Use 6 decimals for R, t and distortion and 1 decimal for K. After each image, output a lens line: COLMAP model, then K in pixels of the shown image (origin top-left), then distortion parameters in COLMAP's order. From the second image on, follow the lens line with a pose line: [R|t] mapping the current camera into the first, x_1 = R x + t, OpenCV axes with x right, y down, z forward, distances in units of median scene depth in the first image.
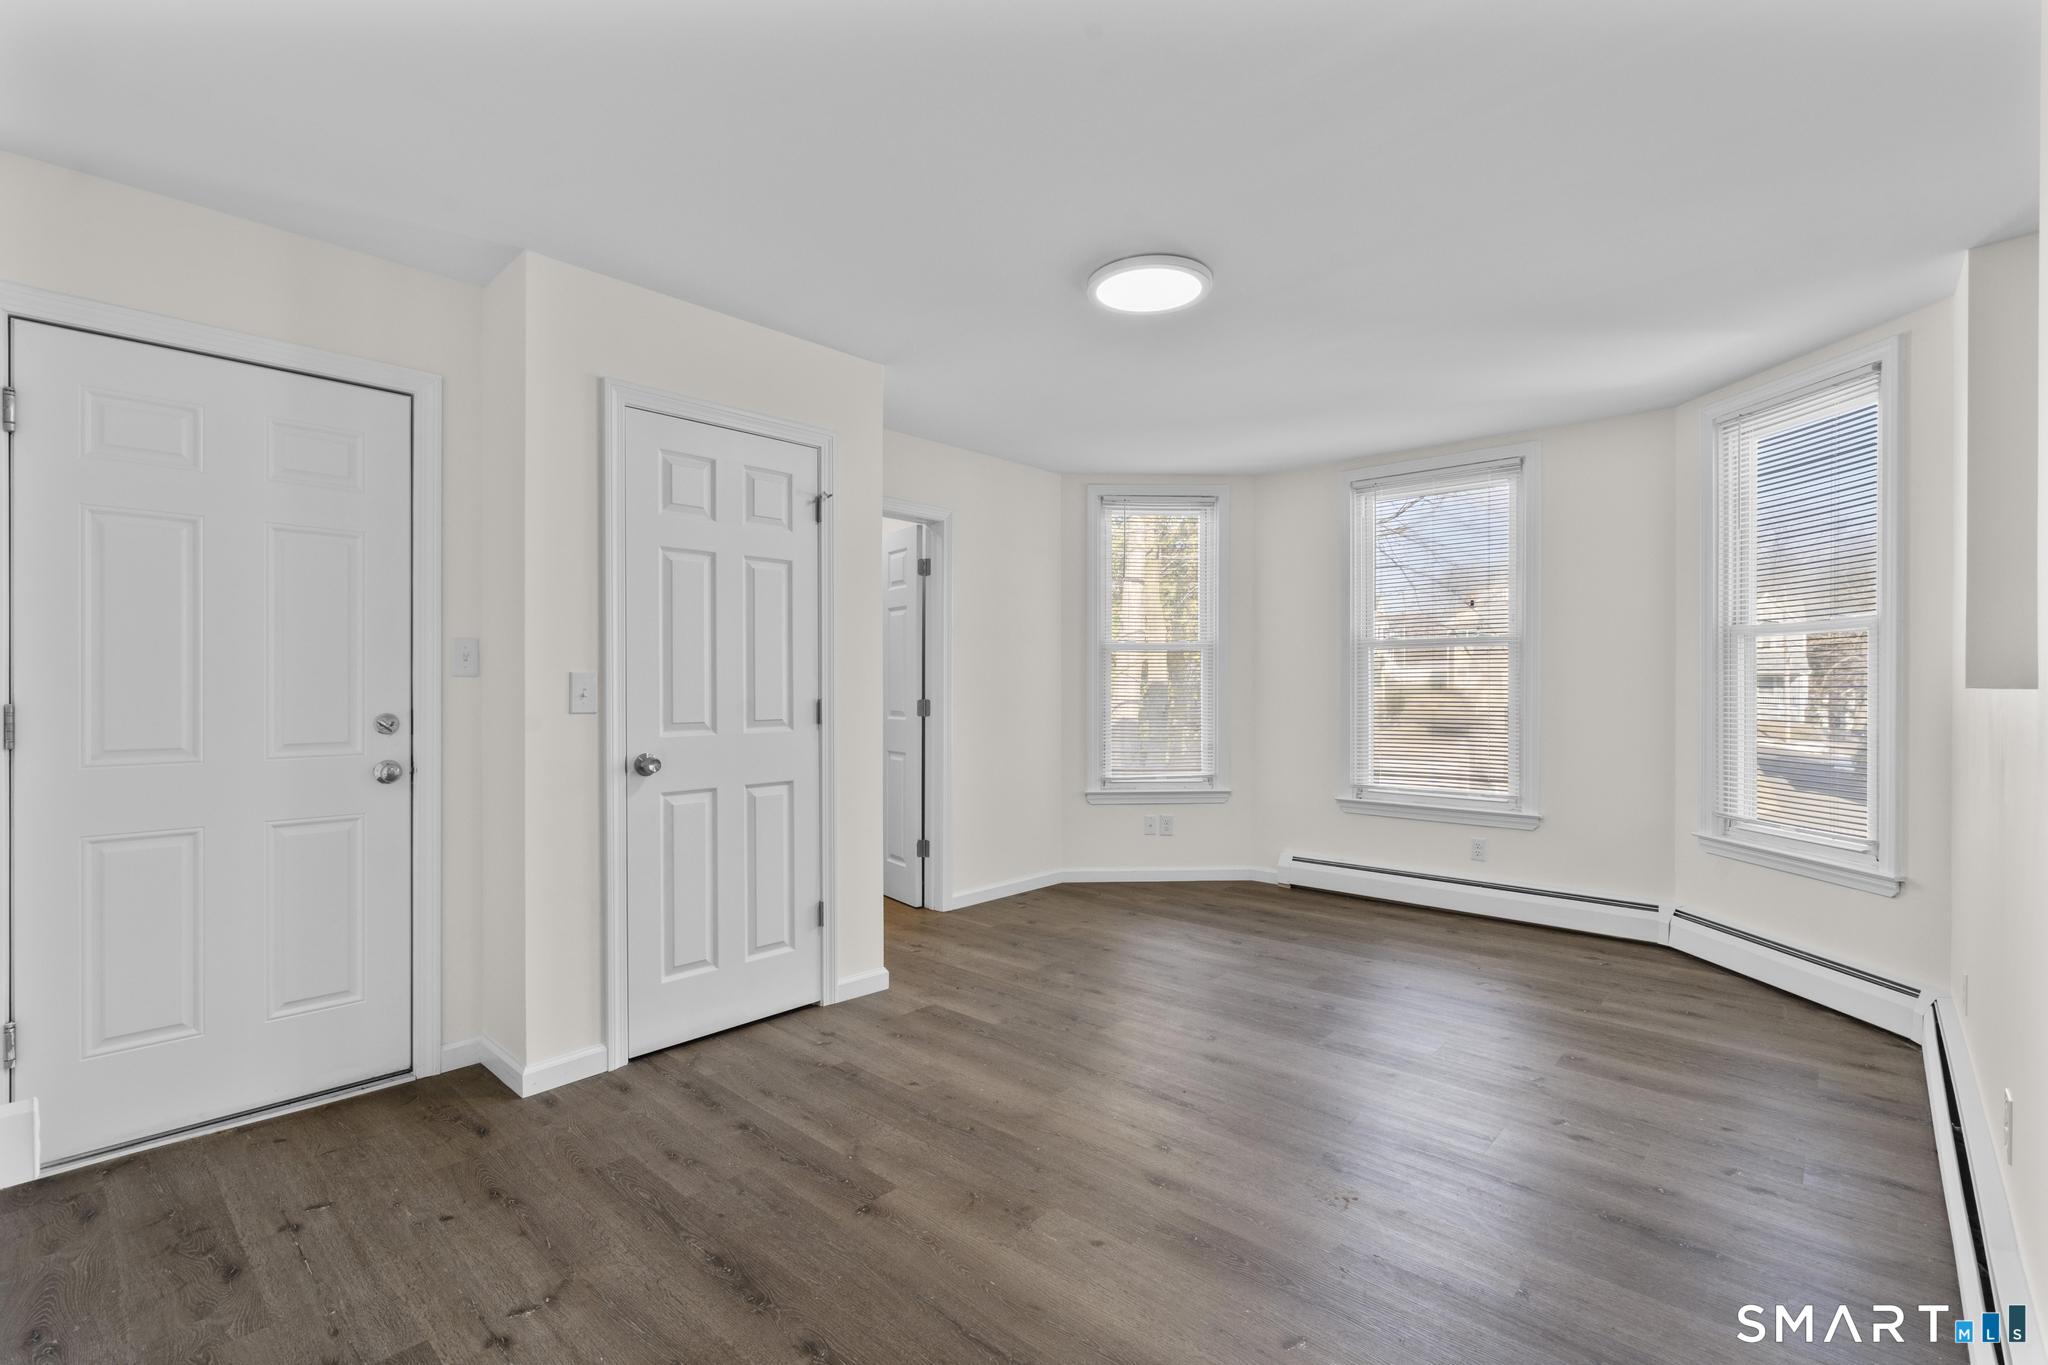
lens RADIAL K [[921.5, 0, 1020.8], [0, 921.5, 679.3], [0, 0, 1]] dist [-0.004784, 0.003071]
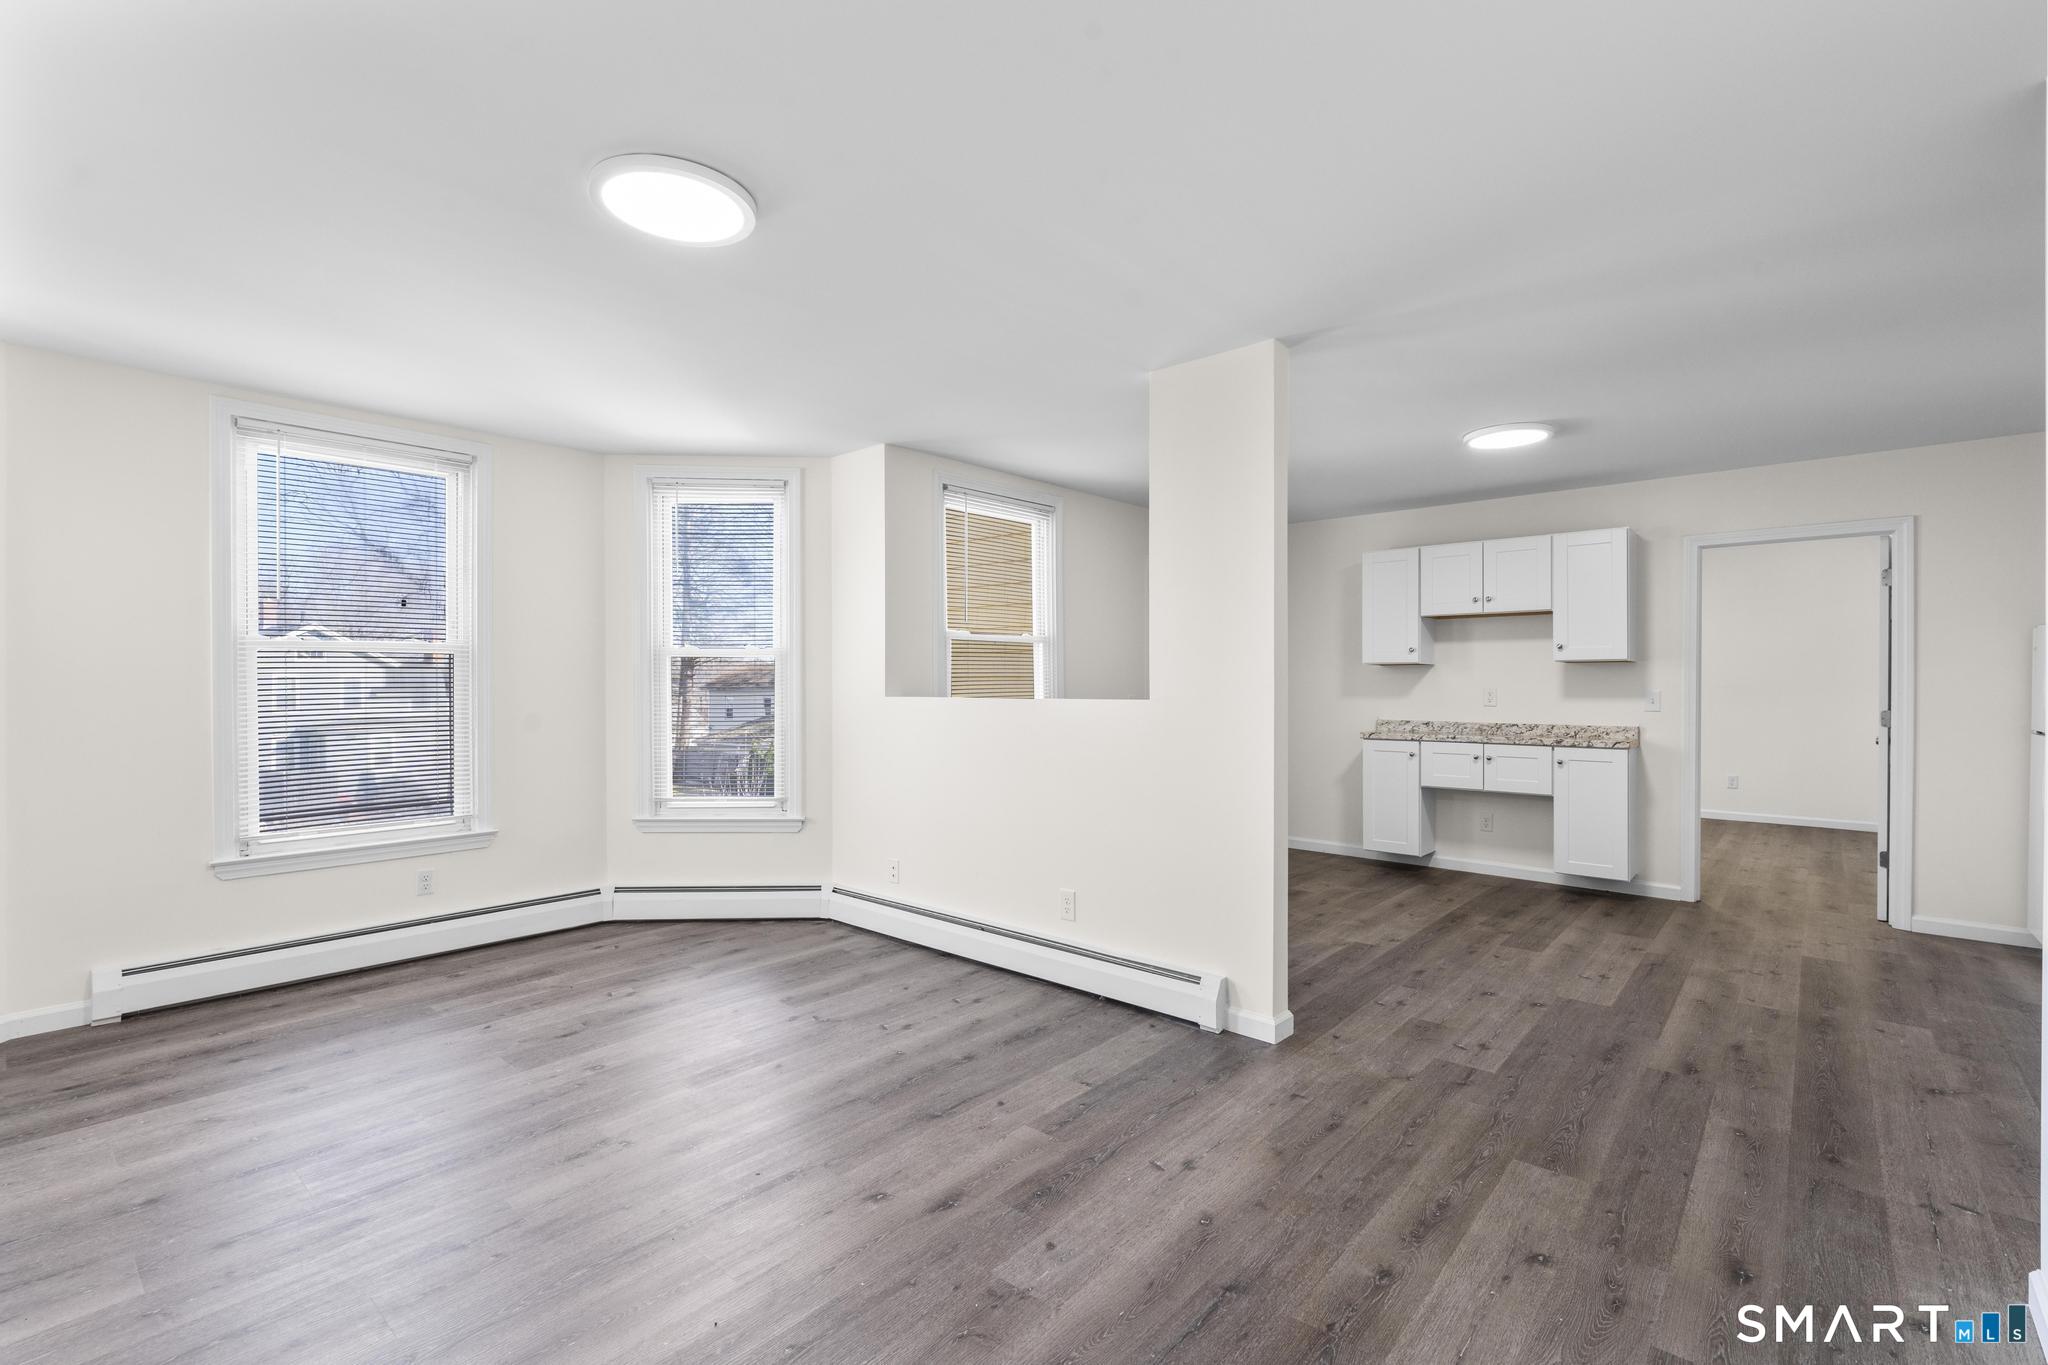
lens RADIAL K [[921.5, 0, 1019.0], [0, 921.5, 691.4], [0, 0, 1]] dist [-0.004784, 0.003071]
pose [[-0.022872, -0.013894, 0.999642, -0.580384], [-0.004624, 0.999894, 0.013791, -0.021480], [-0.999728, -0.004307, -0.022934, 0.641748]]
